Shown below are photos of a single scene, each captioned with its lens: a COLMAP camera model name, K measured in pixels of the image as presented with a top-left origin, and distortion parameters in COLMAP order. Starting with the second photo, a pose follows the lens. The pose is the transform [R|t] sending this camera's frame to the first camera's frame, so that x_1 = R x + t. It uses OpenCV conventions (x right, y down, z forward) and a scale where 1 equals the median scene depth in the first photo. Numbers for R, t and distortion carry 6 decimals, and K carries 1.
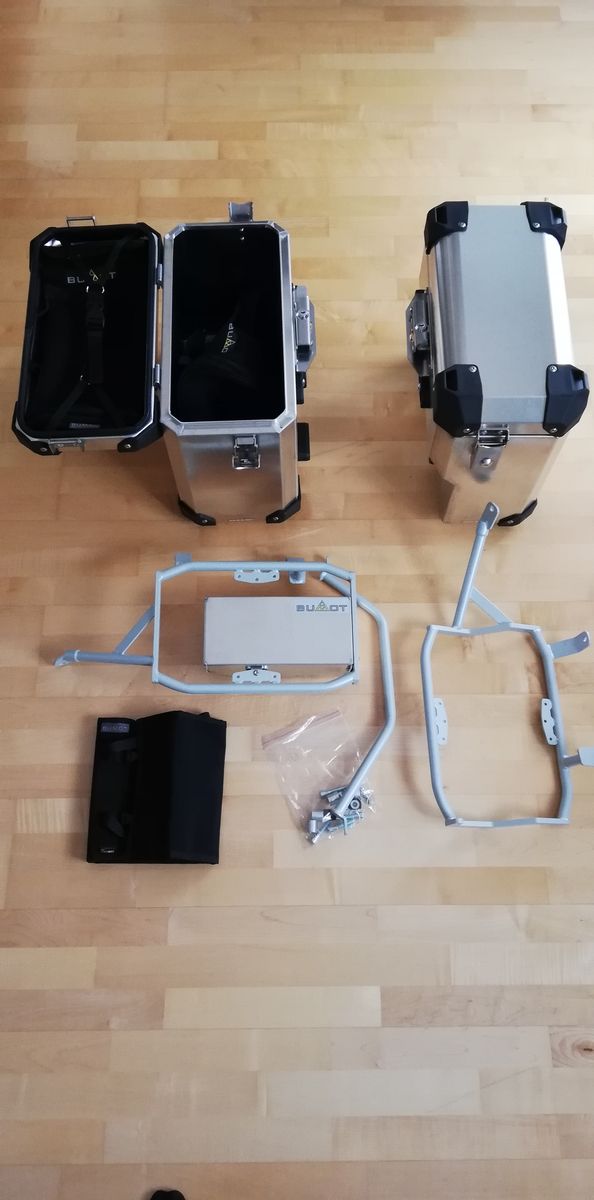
lens RADIAL K [[875.0, 0, 297.0], [0, 875.0, 600.0], [0, 0, 1]] dist [0.098402, -0.158330]
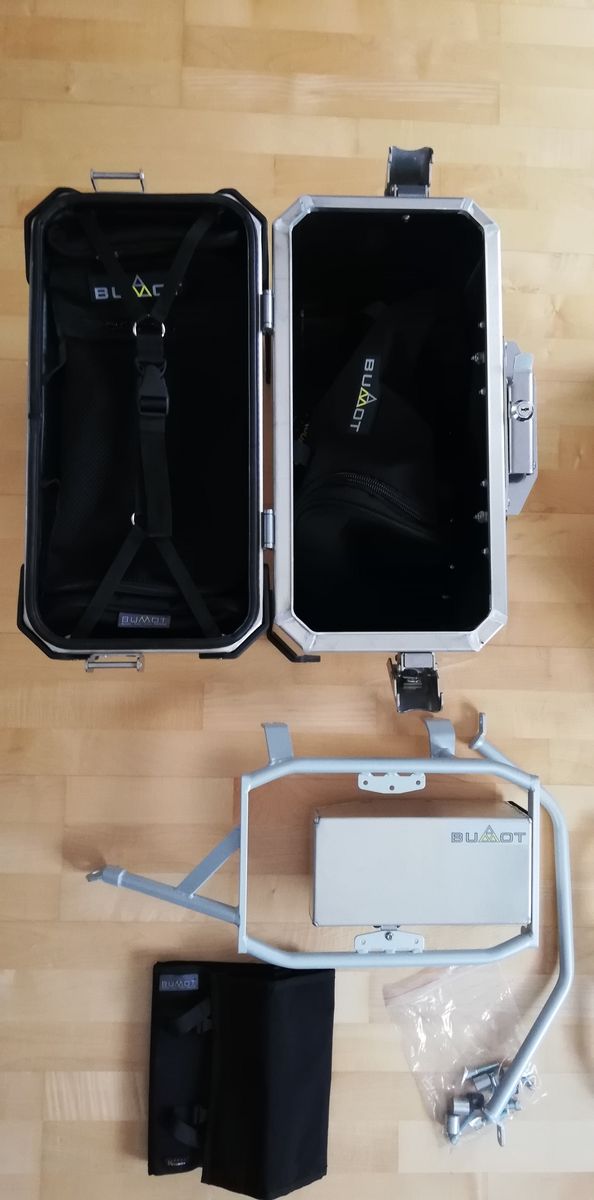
lens RADIAL K [[875.0, 0, 297.0], [0, 875.0, 600.0], [0, 0, 1]] dist [0.098402, -0.158330]
pose [[0.998600, 0.034883, 0.039758, -0.150817], [-0.045359, 0.951424, 0.304524, -0.361806], [-0.027204, -0.305901, 0.951675, 0.416555]]
